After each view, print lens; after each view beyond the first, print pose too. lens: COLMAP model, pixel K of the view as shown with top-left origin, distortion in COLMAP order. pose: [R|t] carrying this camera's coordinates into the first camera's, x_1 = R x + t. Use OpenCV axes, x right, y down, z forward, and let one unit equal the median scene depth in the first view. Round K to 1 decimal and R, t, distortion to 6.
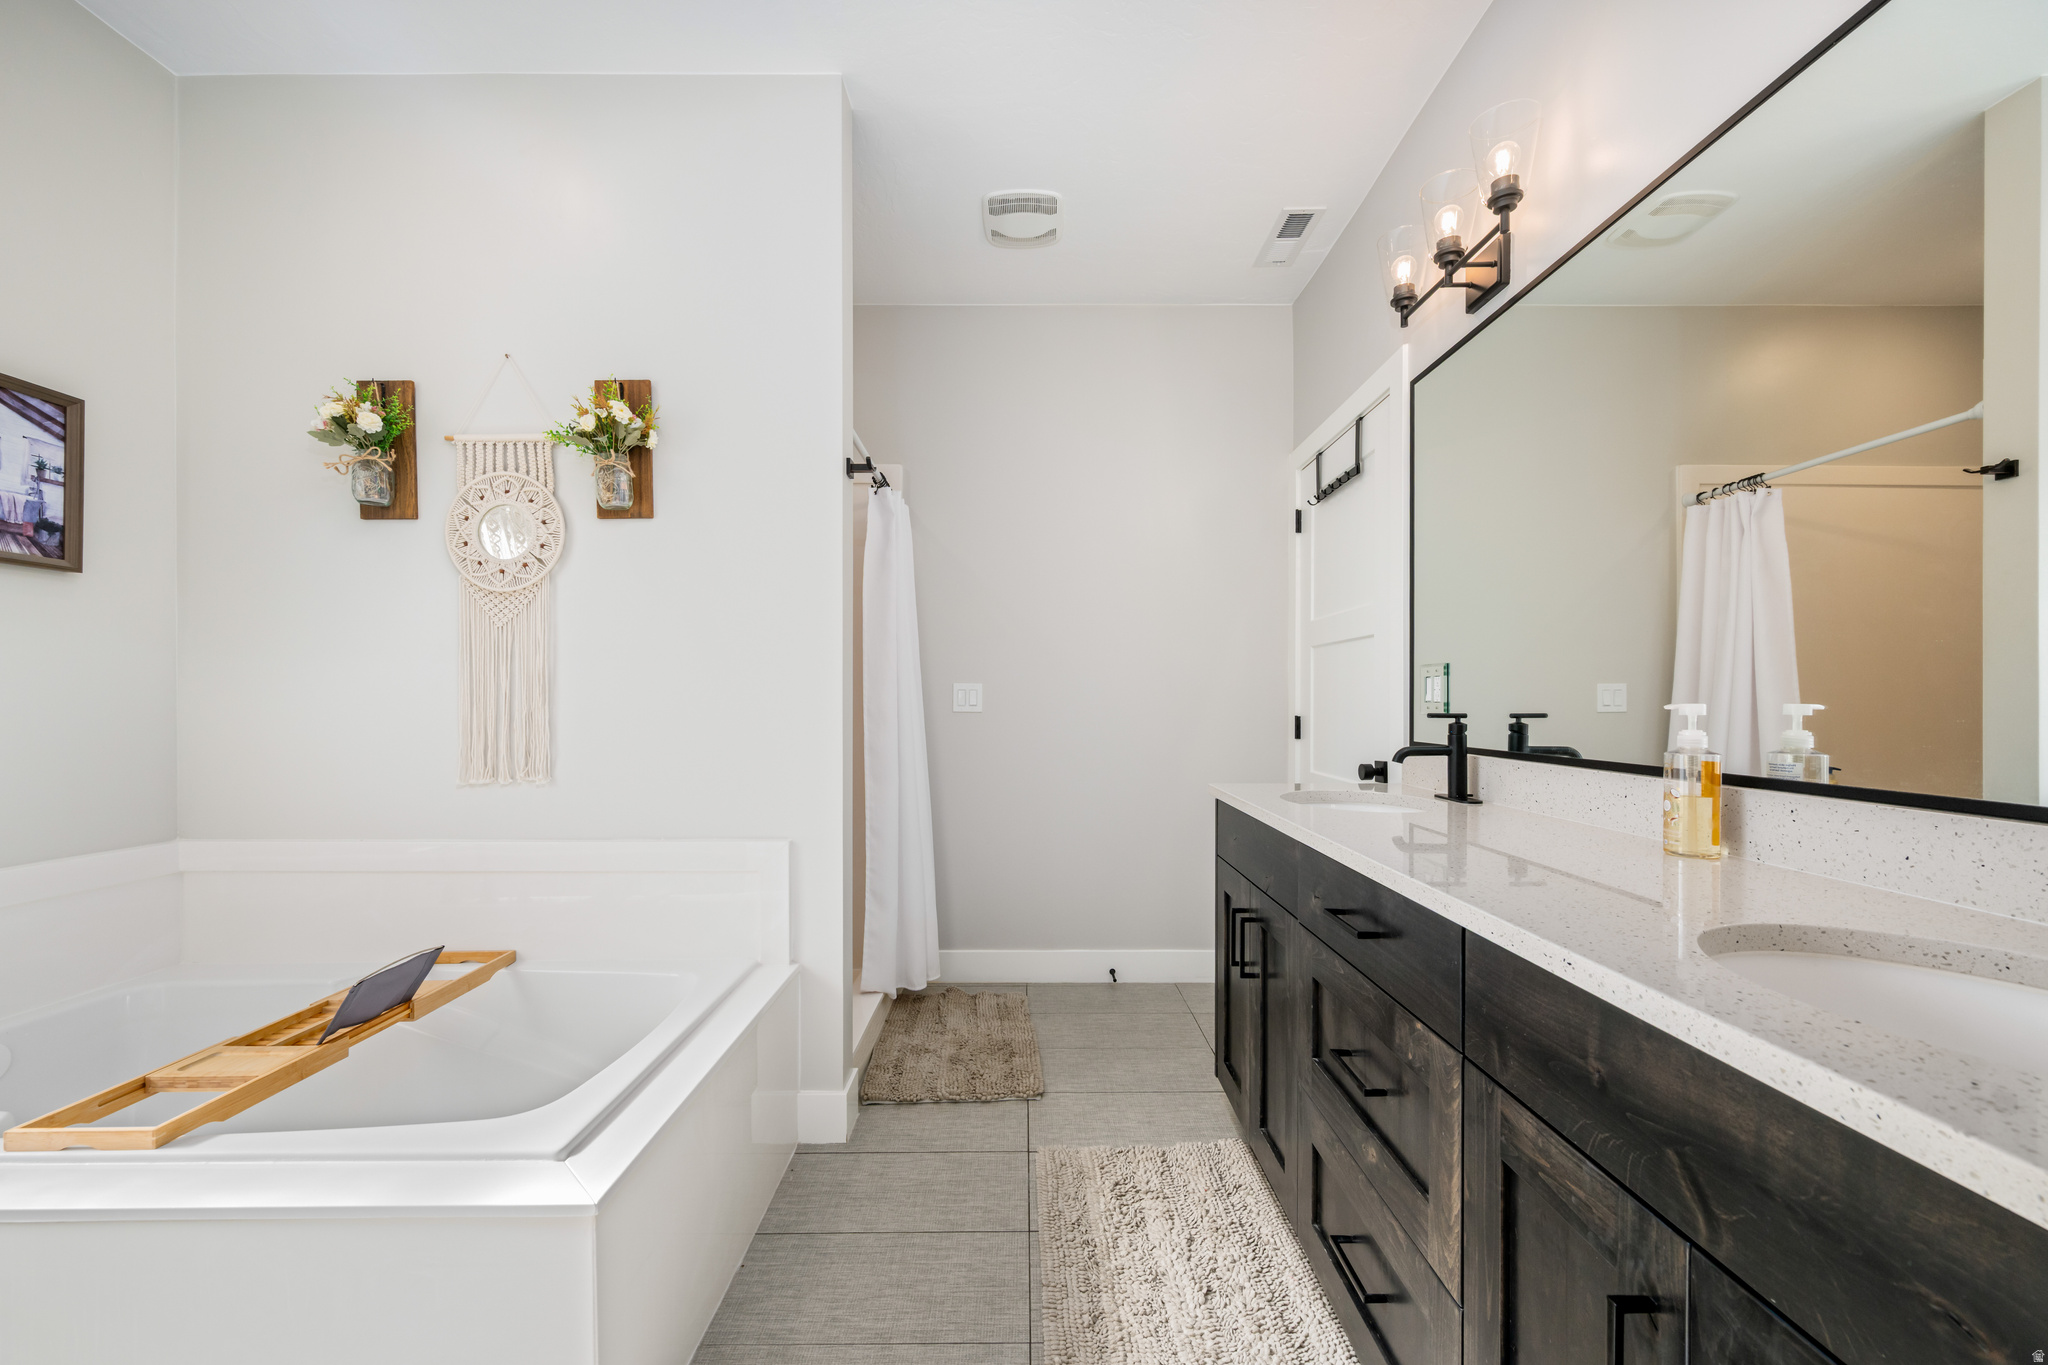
lens RADIAL K [[808.8, 0, 1025.6], [0, 808.8, 703.3], [0, 0, 1]] dist [-0.001937, 0.000108]
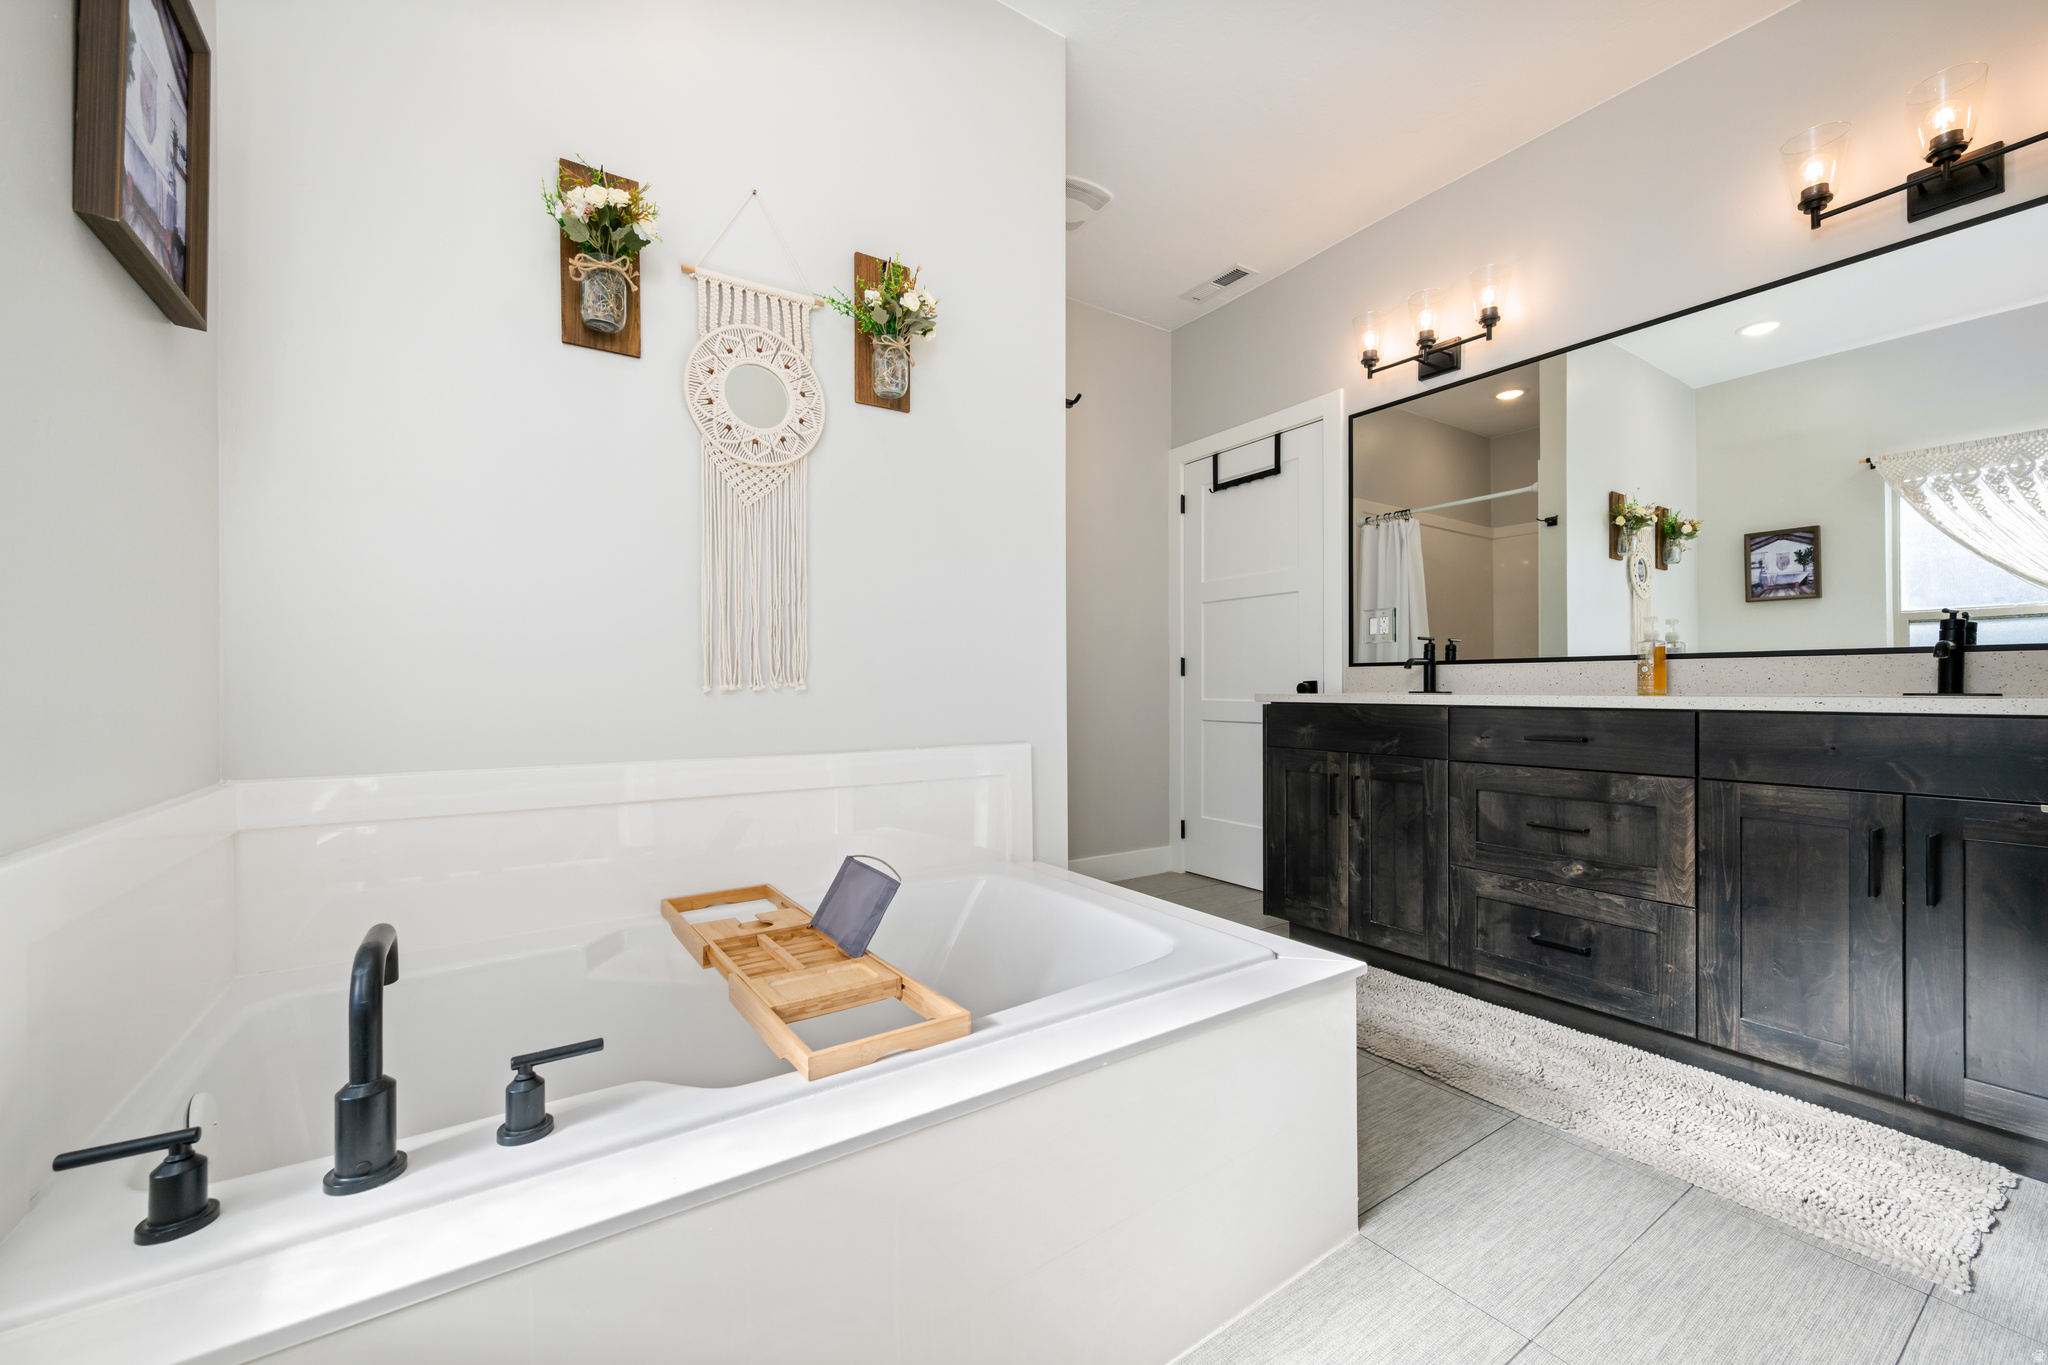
lens RADIAL K [[819.8, 0, 1024.0], [0, 819.8, 682.5], [0, 0, 1]] dist [-0.001846, -0.000031]
pose [[0.830639, 0.002257, 0.556806, -0.893341], [0.005575, 0.999908, -0.012369, 0.103381], [-0.556783, 0.013379, 0.830550, 0.124820]]
